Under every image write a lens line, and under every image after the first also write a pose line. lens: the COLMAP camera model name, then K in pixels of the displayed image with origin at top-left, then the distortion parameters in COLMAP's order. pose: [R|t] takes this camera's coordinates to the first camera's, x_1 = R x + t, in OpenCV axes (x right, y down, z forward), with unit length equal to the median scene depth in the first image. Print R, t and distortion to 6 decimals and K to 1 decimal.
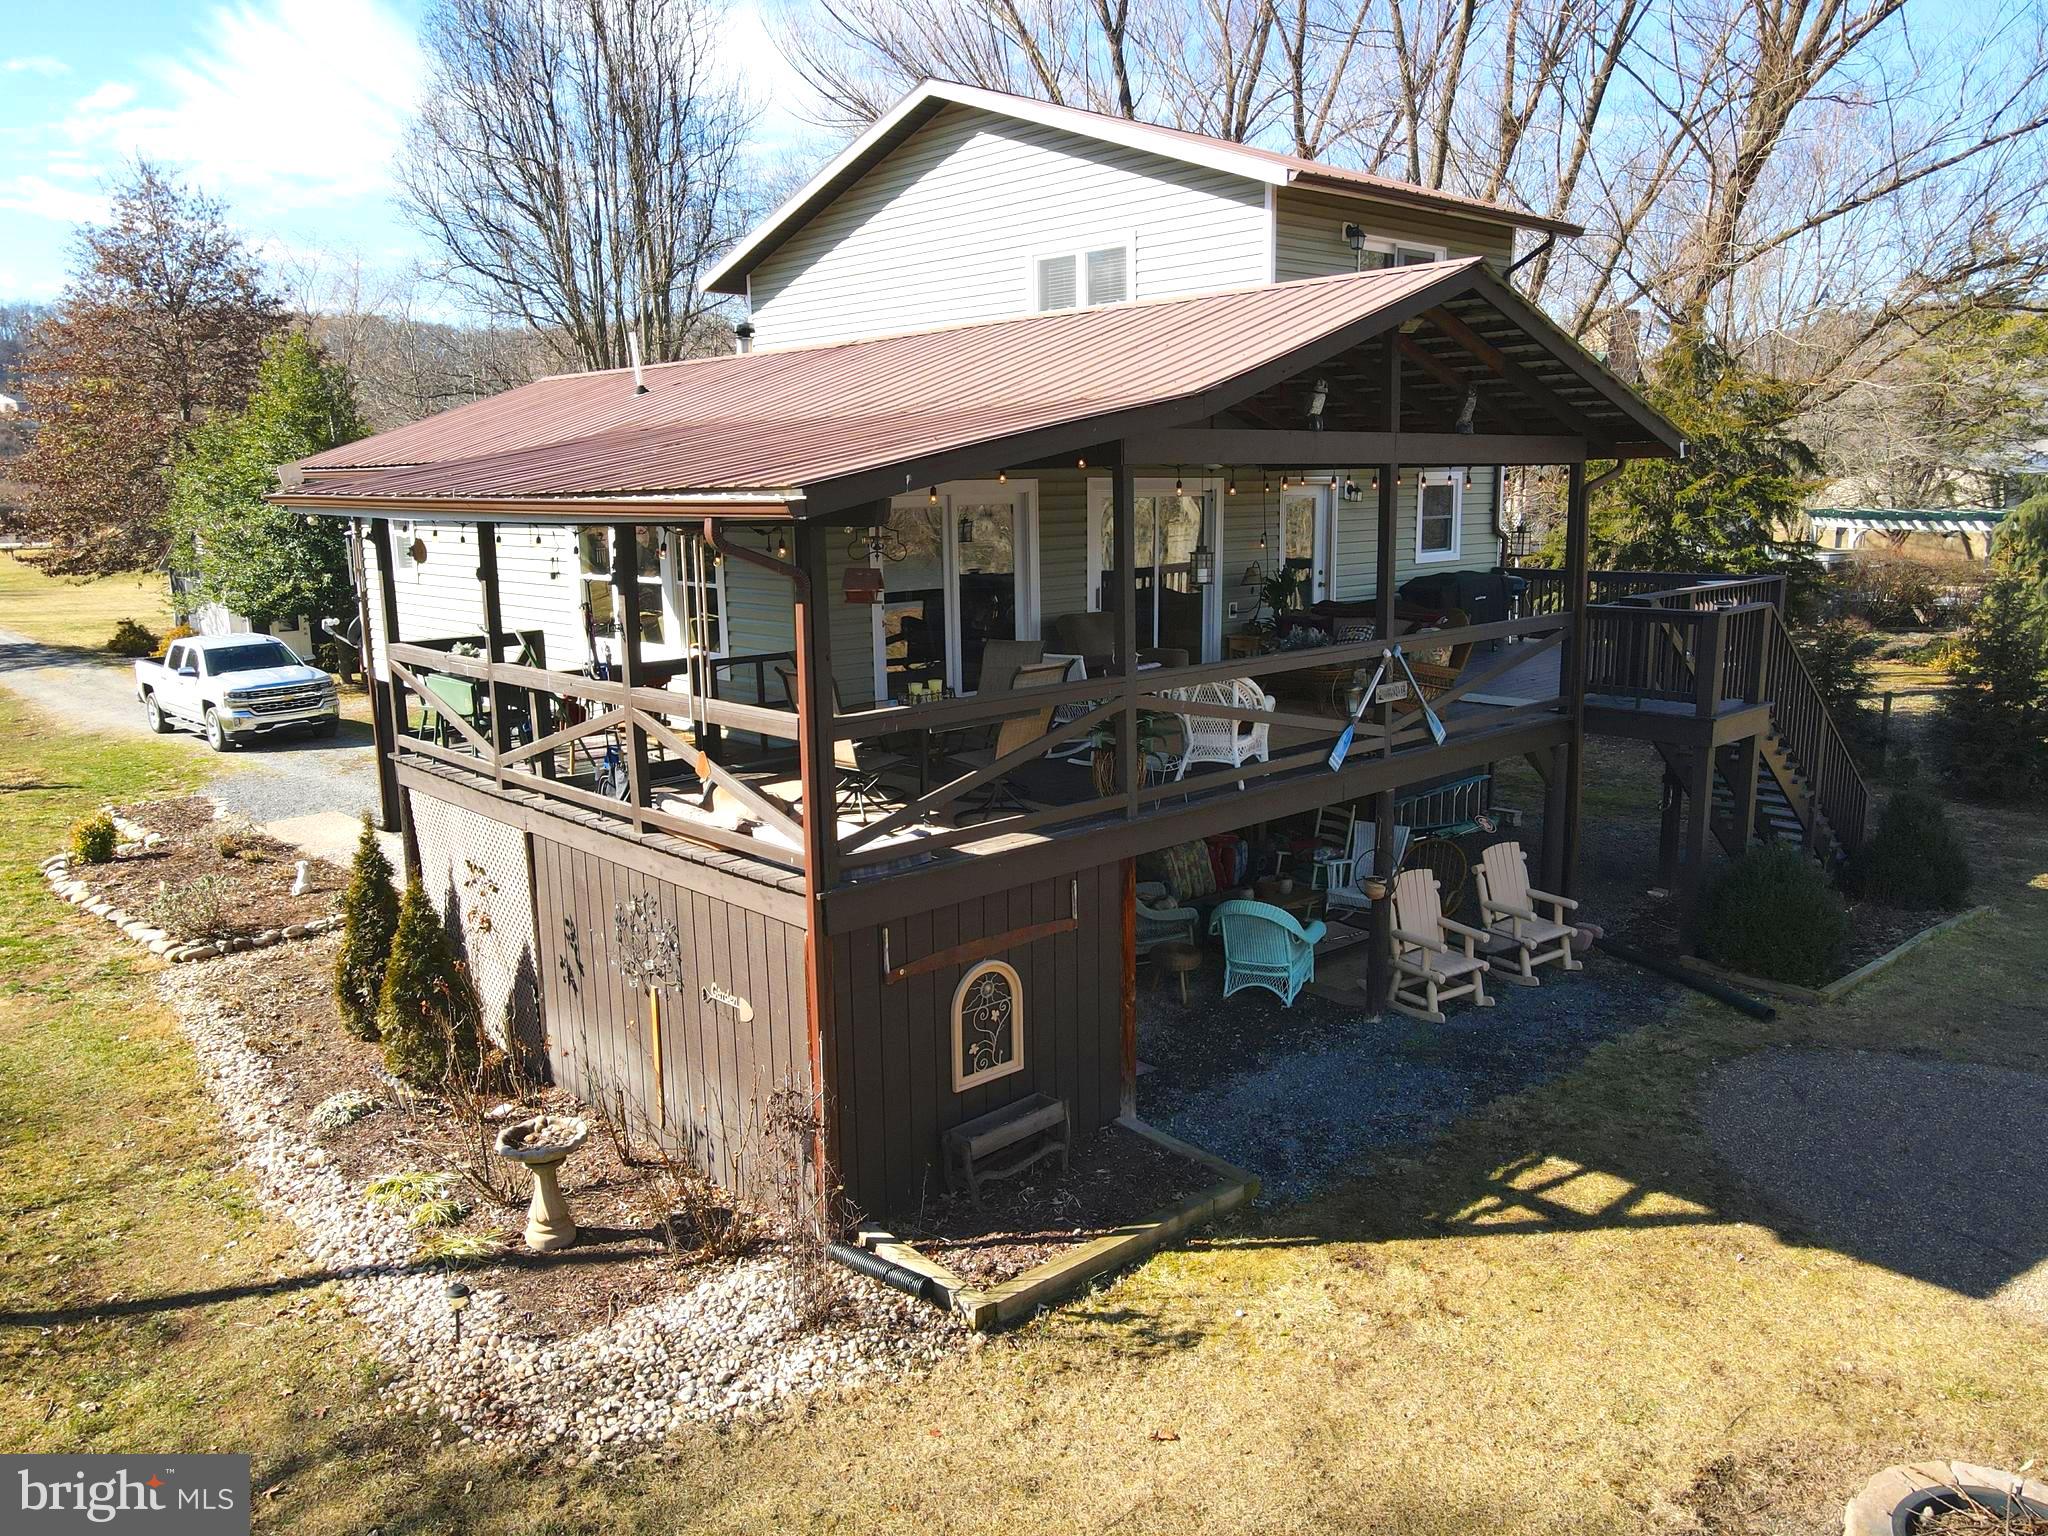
lens RADIAL K [[1511.3, 0, 1008.4], [0, 1511.3, 765.3], [0, 0, 1]] dist [0.000911, 0.023813]
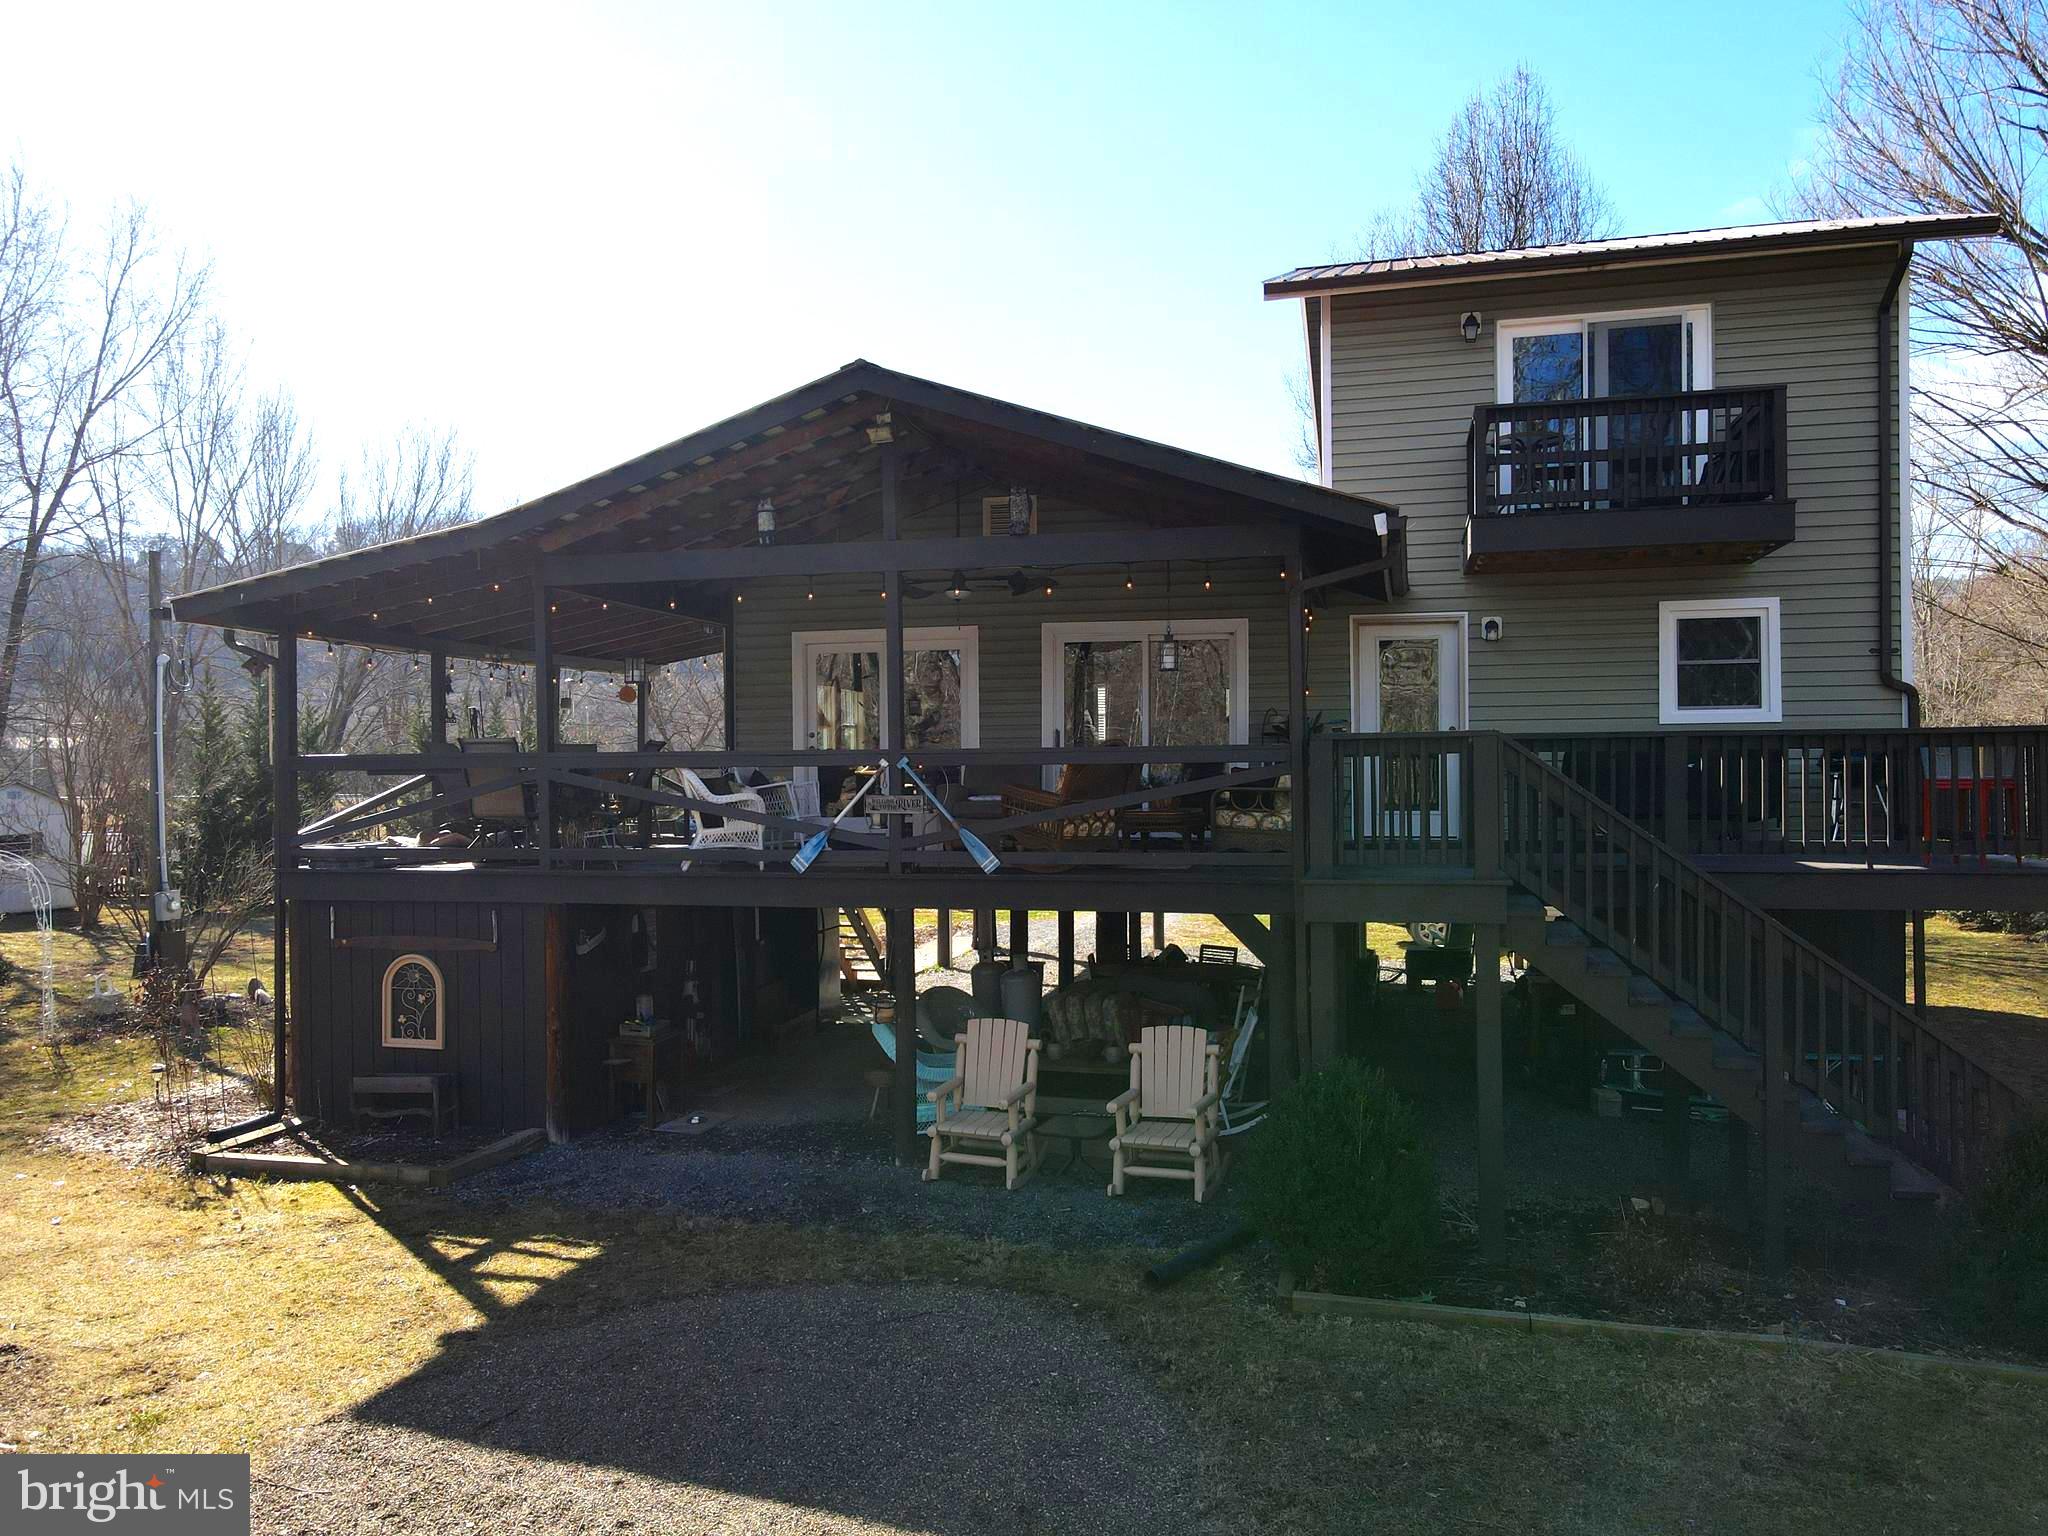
lens RADIAL K [[1511.3, 0, 1018.8], [0, 1511.3, 760.0], [0, 0, 1]] dist [0.000911, 0.023813]
pose [[0.547448, 0.009313, -0.836788, 1.363118], [-0.155914, 0.983565, -0.091056, -0.000827], [0.822187, 0.180316, 0.539902, 0.669706]]
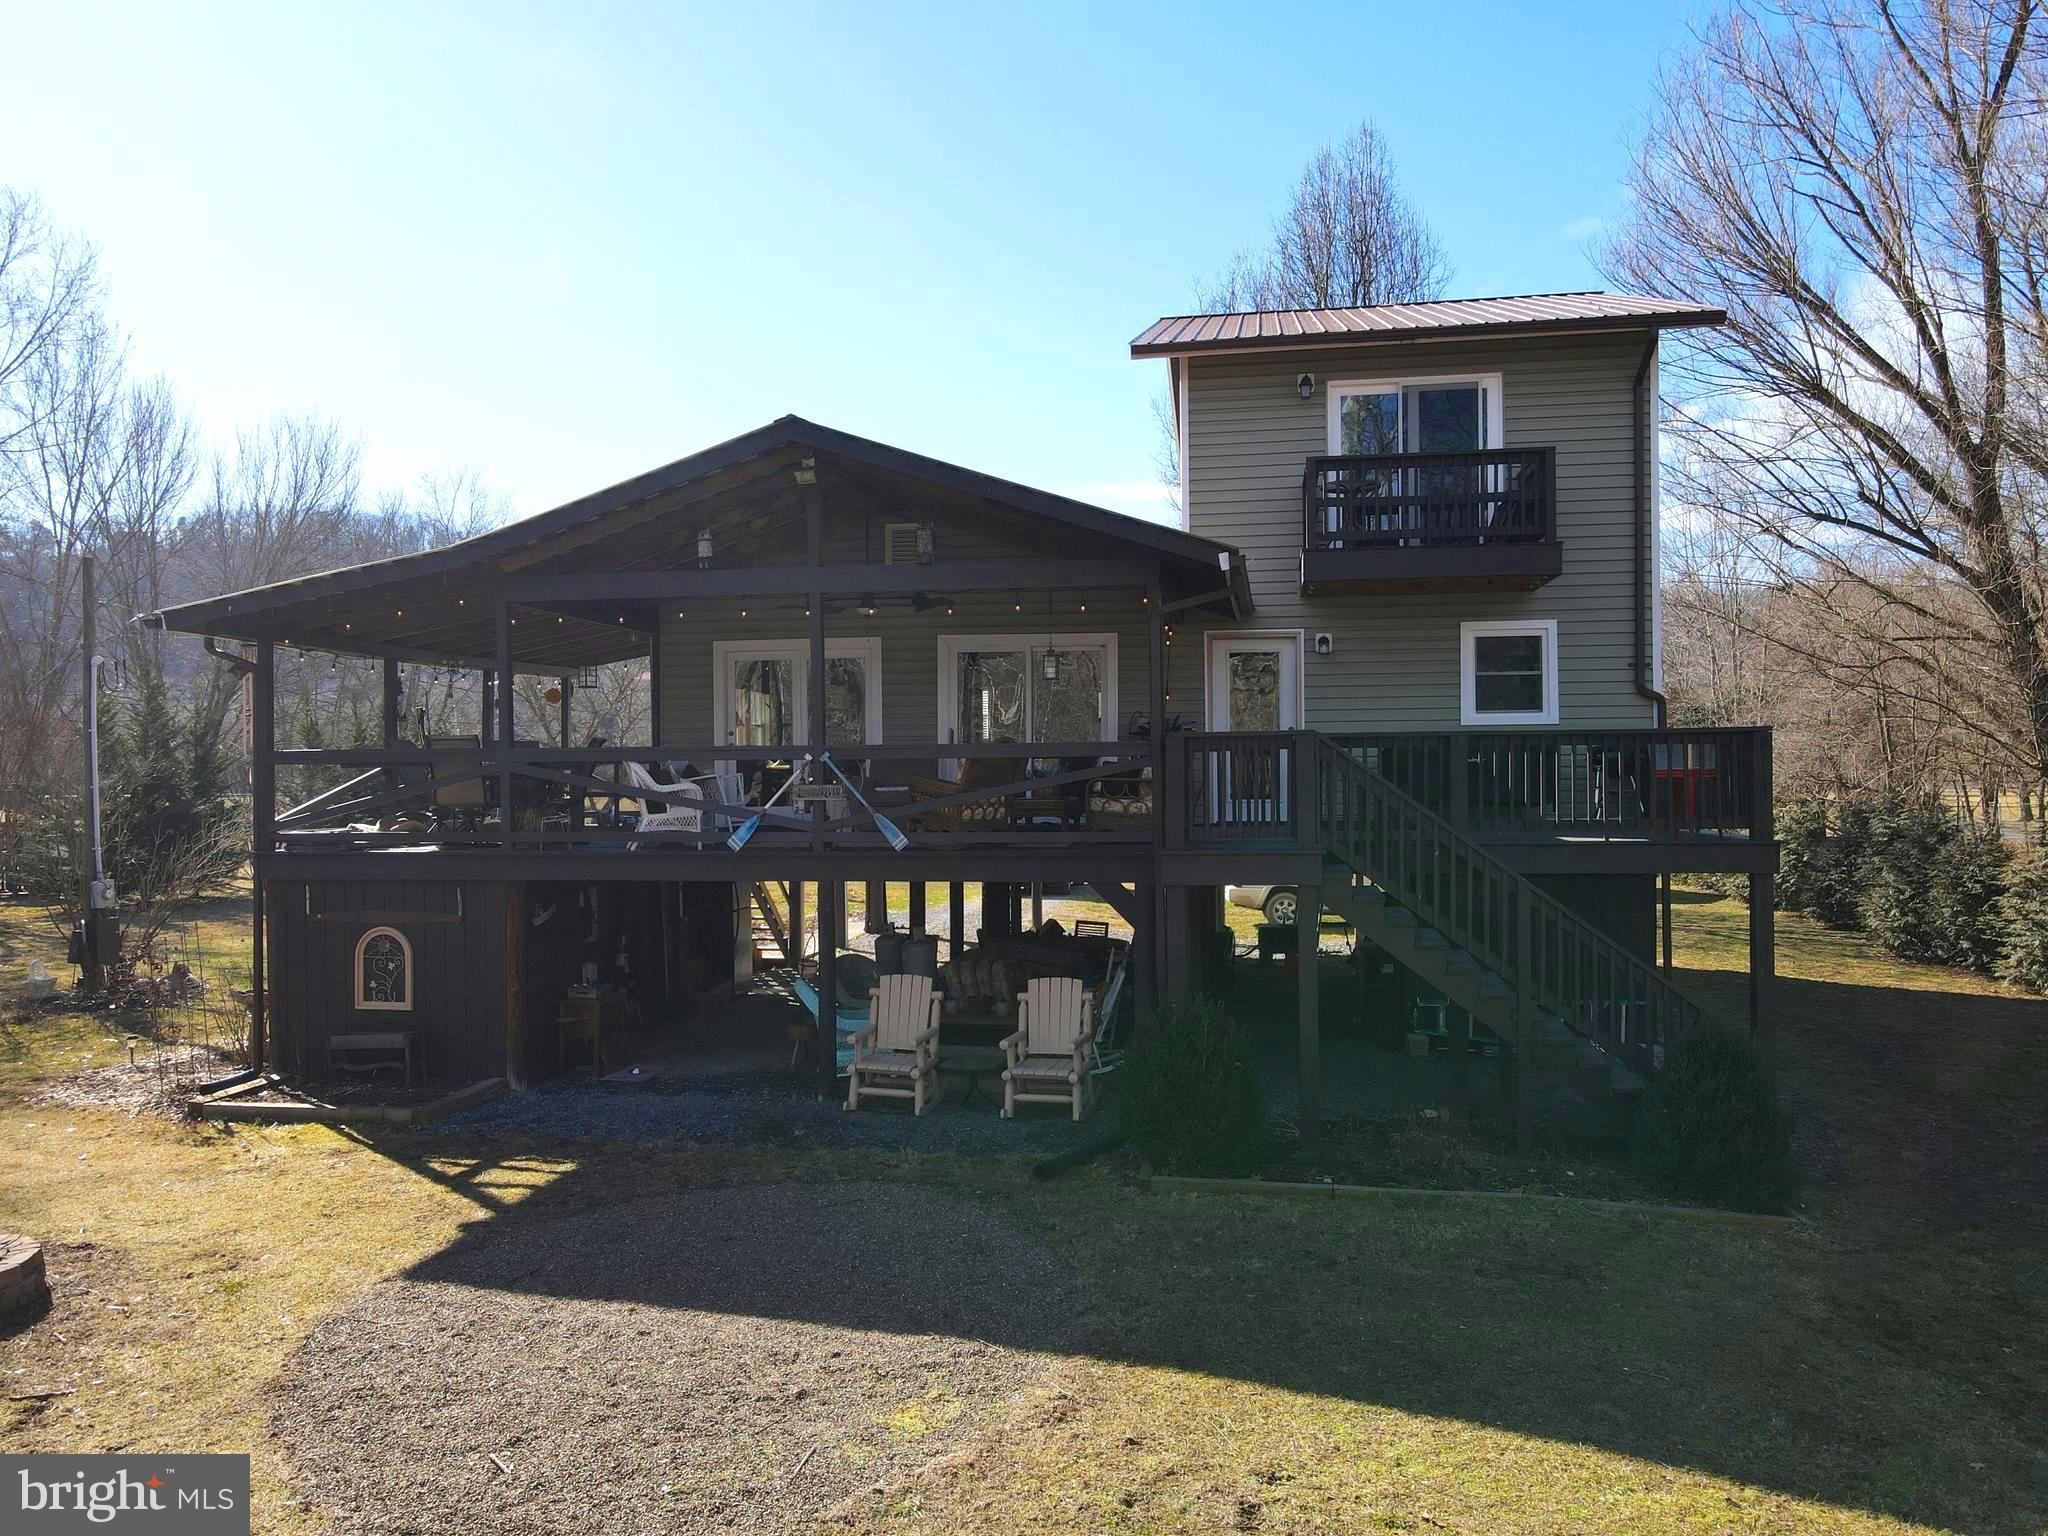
lens RADIAL K [[1511.3, 0, 1020.5], [0, 1511.3, 761.3], [0, 0, 1]] dist [0.000911, 0.023813]
pose [[0.616415, 0.010273, -0.787354, 1.526539], [-0.148064, 0.983591, -0.103085, 0.028271], [0.773375, 0.180122, 0.607821, 0.530036]]
